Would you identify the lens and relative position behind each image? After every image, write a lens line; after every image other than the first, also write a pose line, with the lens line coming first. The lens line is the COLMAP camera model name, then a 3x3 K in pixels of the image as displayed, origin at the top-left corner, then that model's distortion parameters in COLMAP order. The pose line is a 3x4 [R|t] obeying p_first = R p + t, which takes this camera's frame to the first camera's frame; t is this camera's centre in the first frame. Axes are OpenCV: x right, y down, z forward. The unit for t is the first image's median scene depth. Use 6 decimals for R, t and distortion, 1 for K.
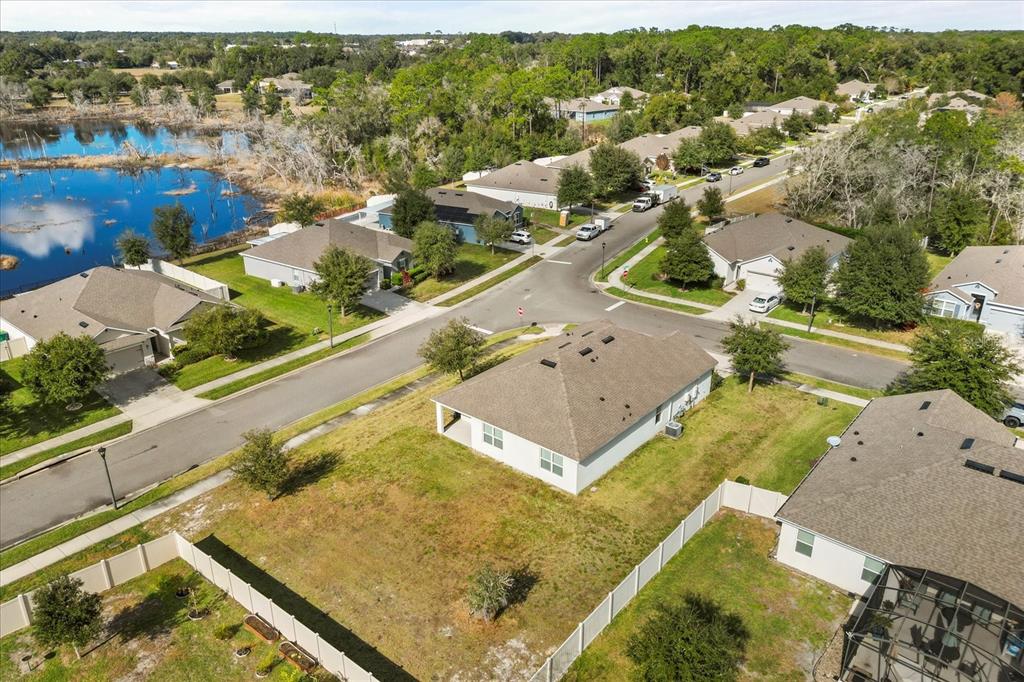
lens RADIAL K [[718.8, 0, 512.0], [0, 718.8, 341.0], [0, 0, 1]] dist [0.049694, -0.001525]
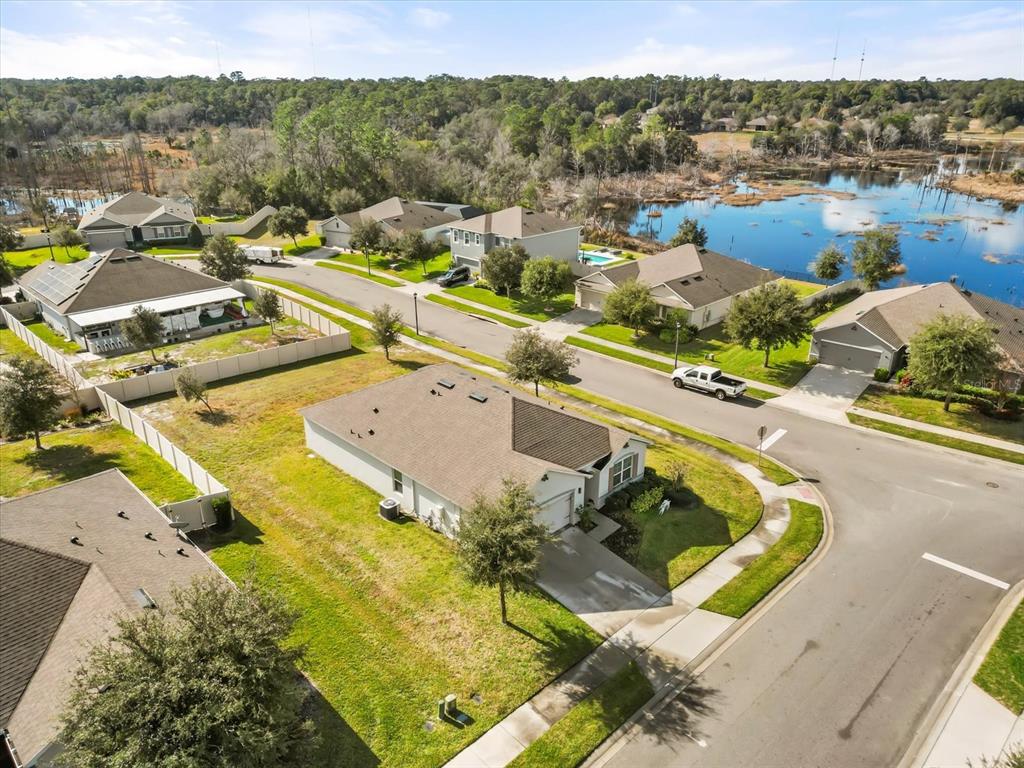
lens RADIAL K [[720.3, 0, 512.0], [0, 720.3, 384.0], [0, 0, 1]] dist [0.046429, -0.000333]
pose [[-0.096733, 0.375765, -0.921653, 0.674026], [-0.382061, 0.841037, 0.382996, -0.262684], [0.919061, 0.389175, 0.062209, 0.776140]]
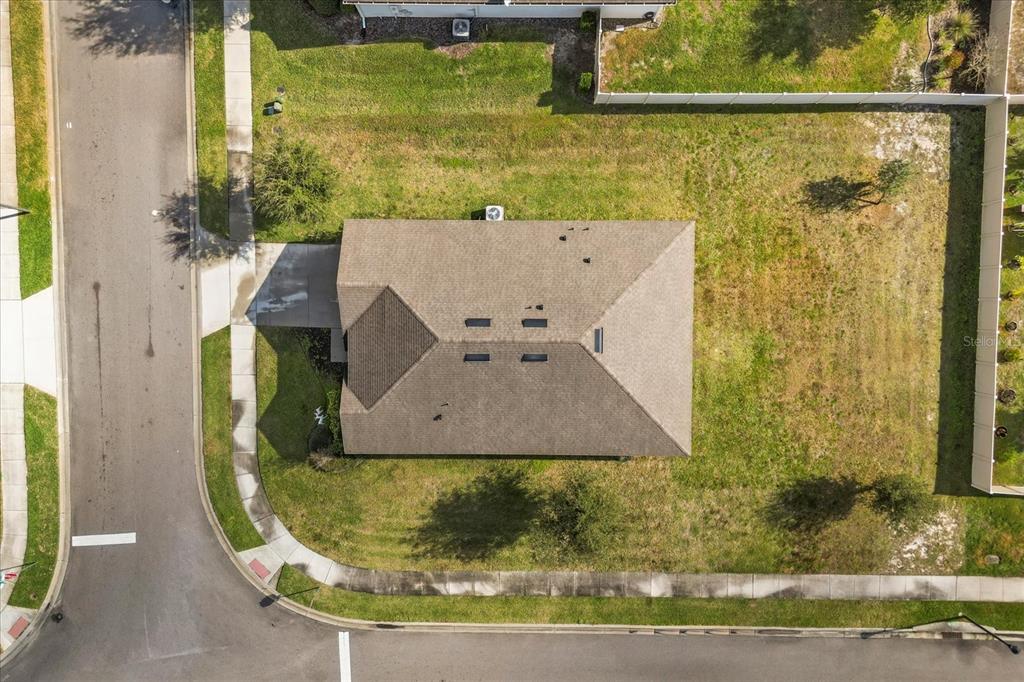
lens RADIAL K [[718.8, 0, 512.0], [0, 718.8, 341.0], [0, 0, 1]] dist [0.049694, -0.001525]
pose [[-0.635647, -0.771473, -0.027961, 0.094473], [0.305983, -0.285034, 0.908367, -0.491319], [-0.708750, 0.568845, 0.417239, 0.554977]]
